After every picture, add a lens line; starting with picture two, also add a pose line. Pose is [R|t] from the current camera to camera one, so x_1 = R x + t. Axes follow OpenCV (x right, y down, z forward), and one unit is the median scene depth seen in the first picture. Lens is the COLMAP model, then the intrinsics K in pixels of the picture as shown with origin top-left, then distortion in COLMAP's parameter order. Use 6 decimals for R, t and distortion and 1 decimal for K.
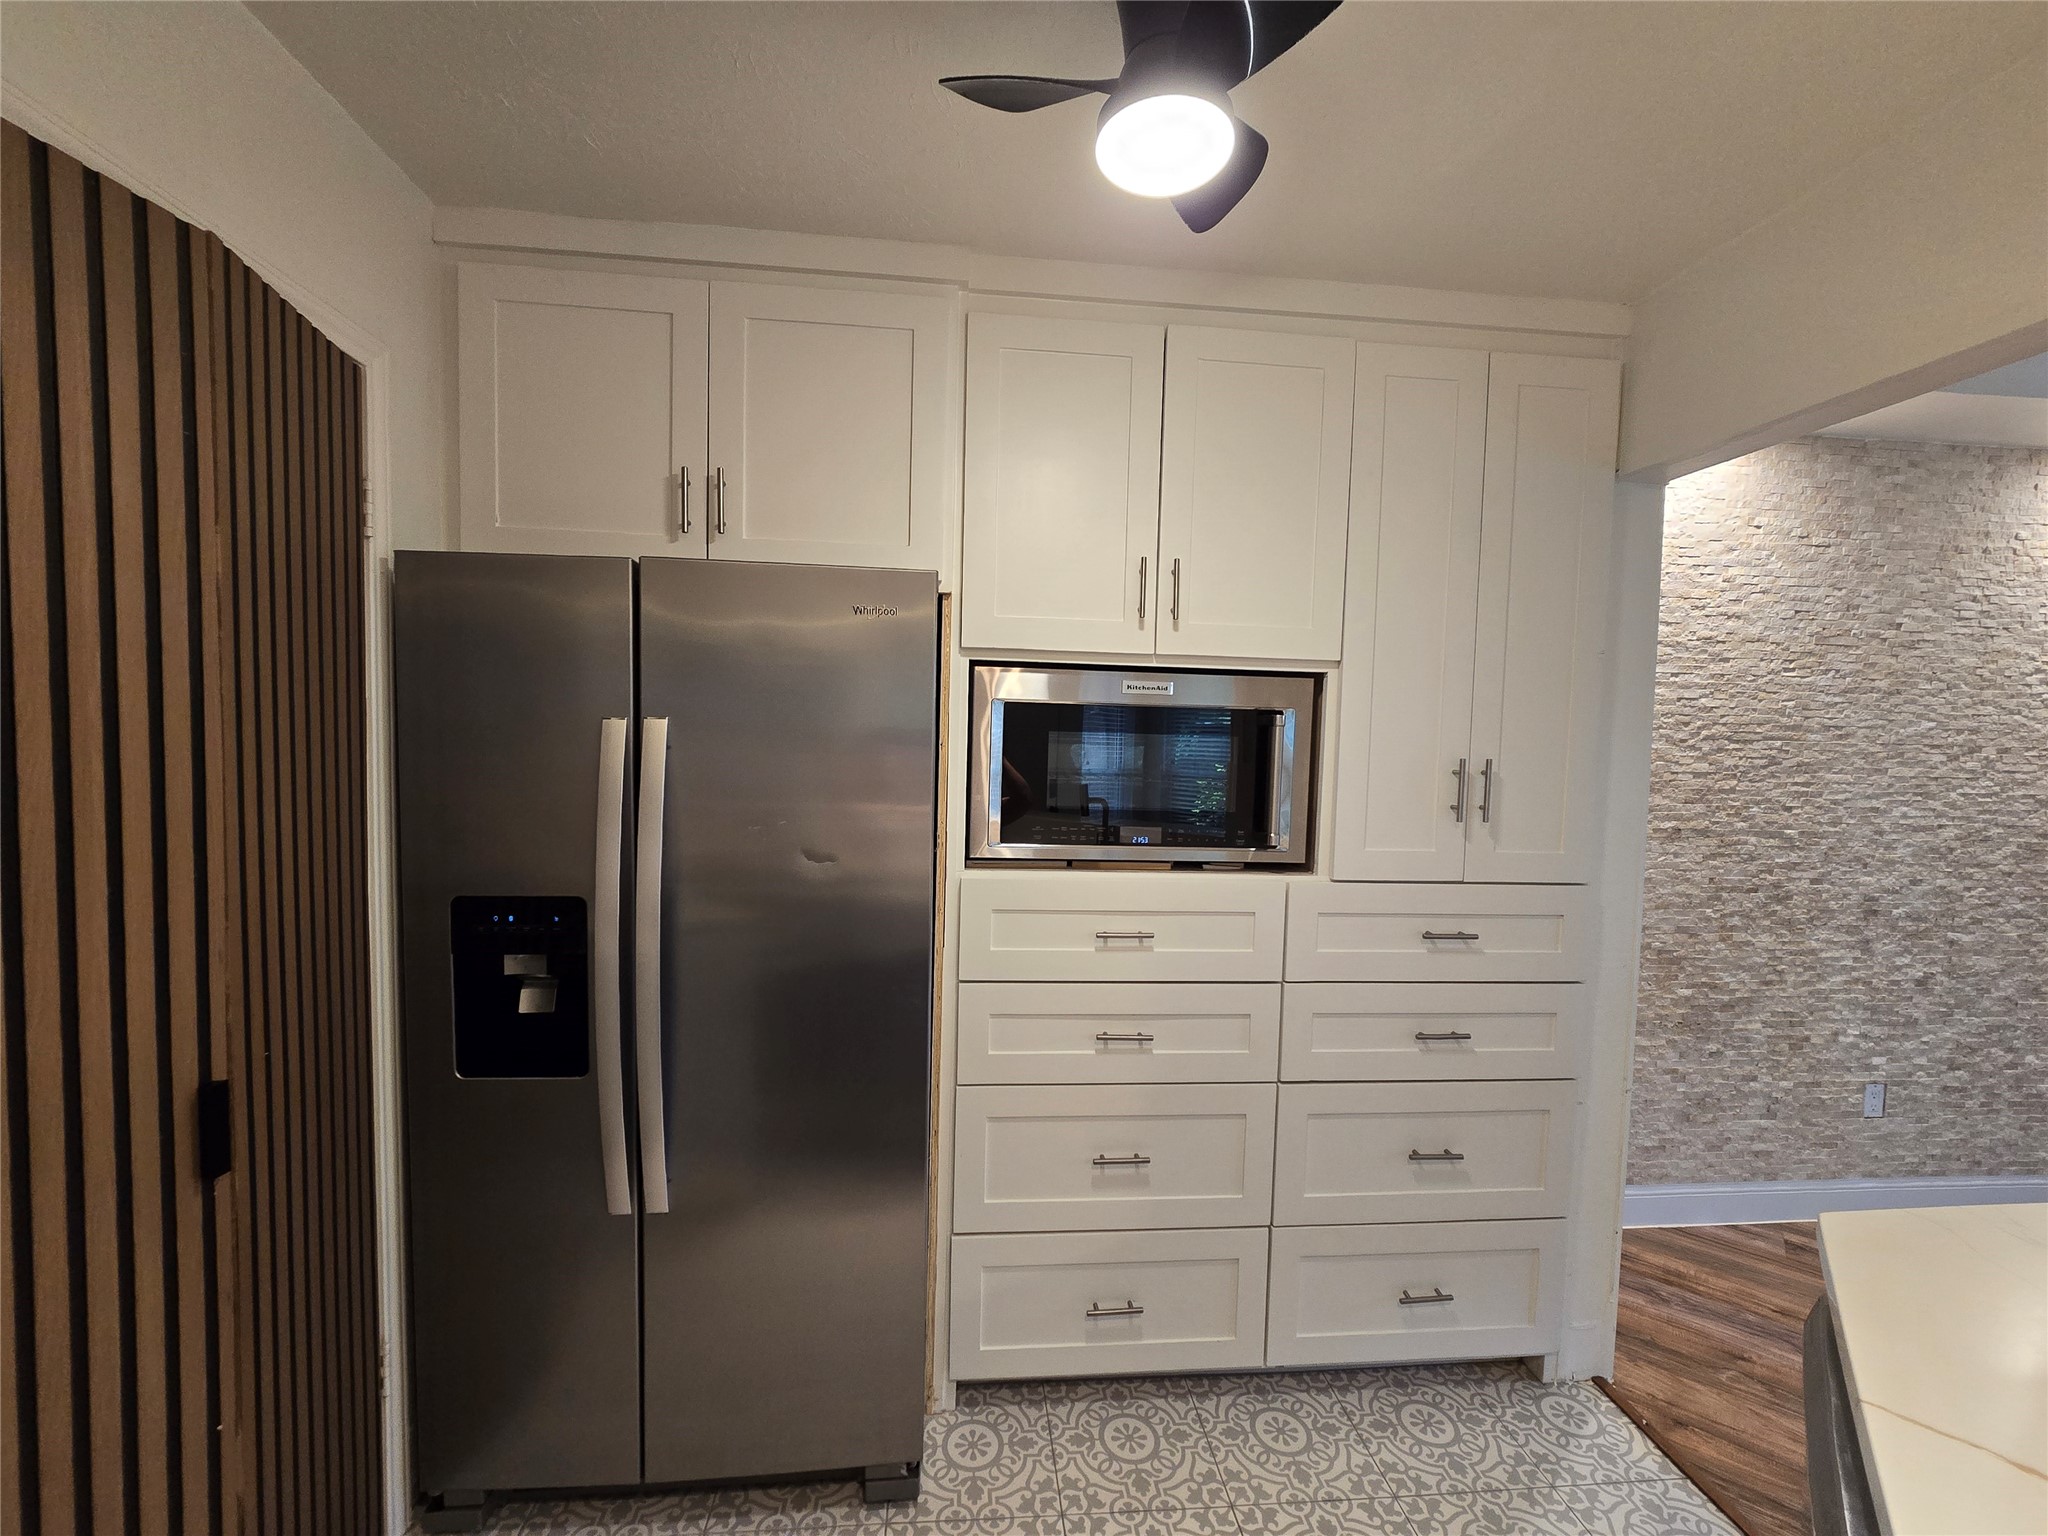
lens RADIAL K [[825.3, 0, 1020.2], [0, 825.3, 765.6], [0, 0, 1]] dist [-0.010602, 0.001602]
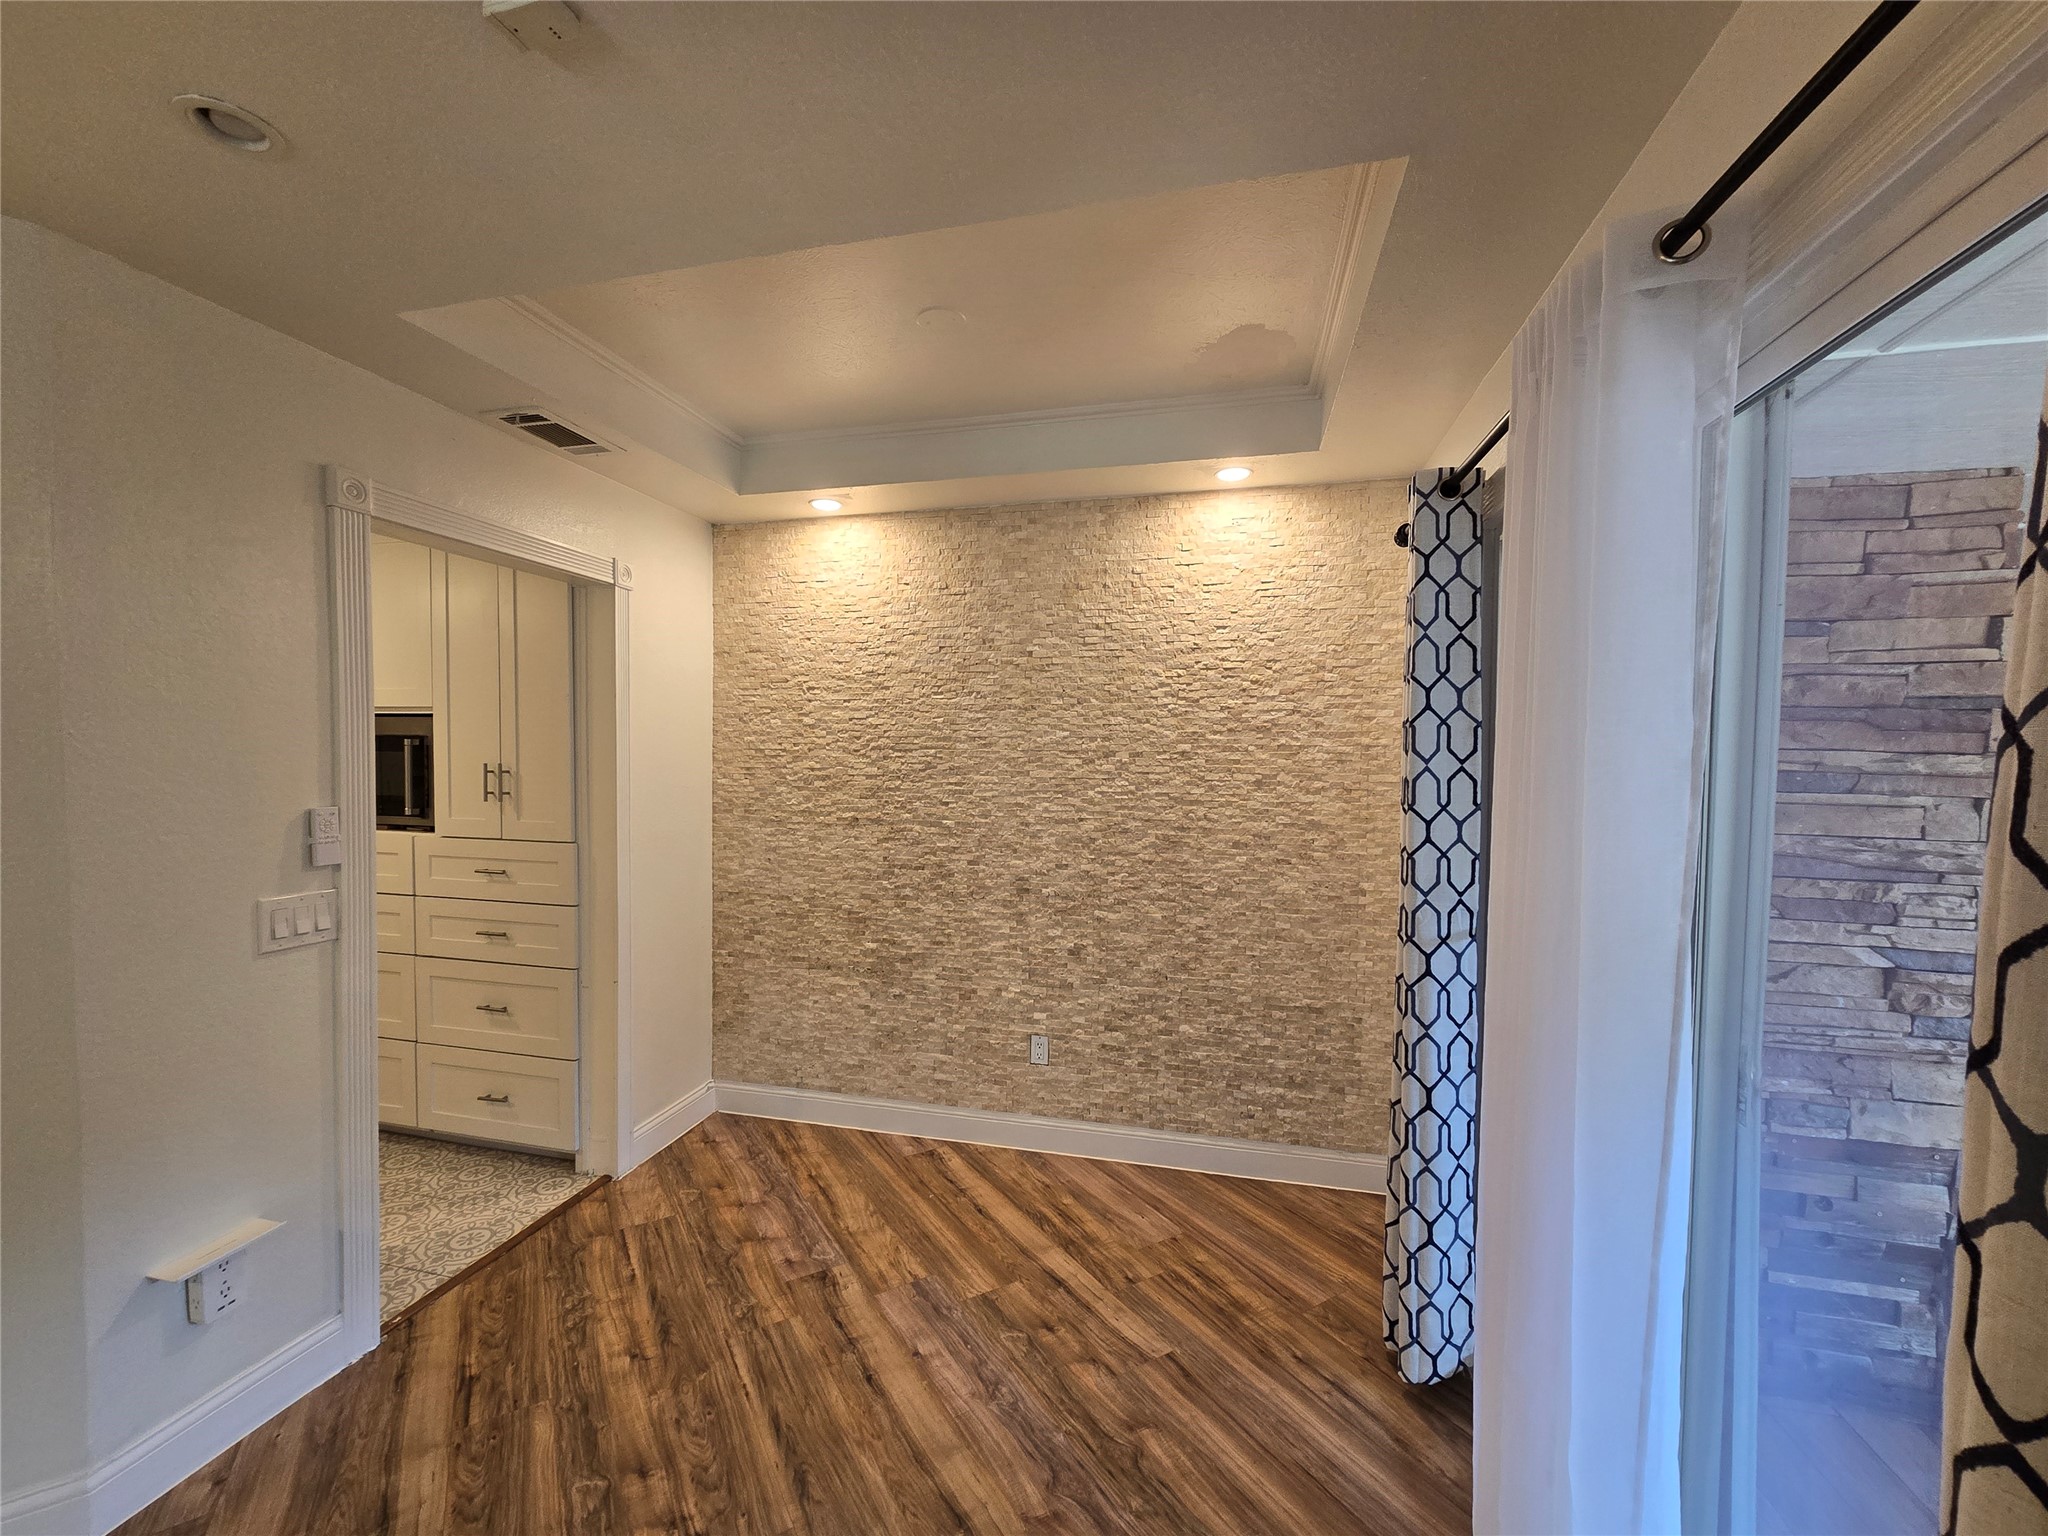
lens RADIAL K [[825.3, 0, 1039.8], [0, 825.3, 769.9], [0, 0, 1]] dist [-0.010602, 0.001602]
pose [[0.952217, -0.009467, -0.305274, 1.446343], [0.001021, 0.999613, -0.027817, 0.036190], [0.305419, 0.026176, 0.951858, -0.158621]]
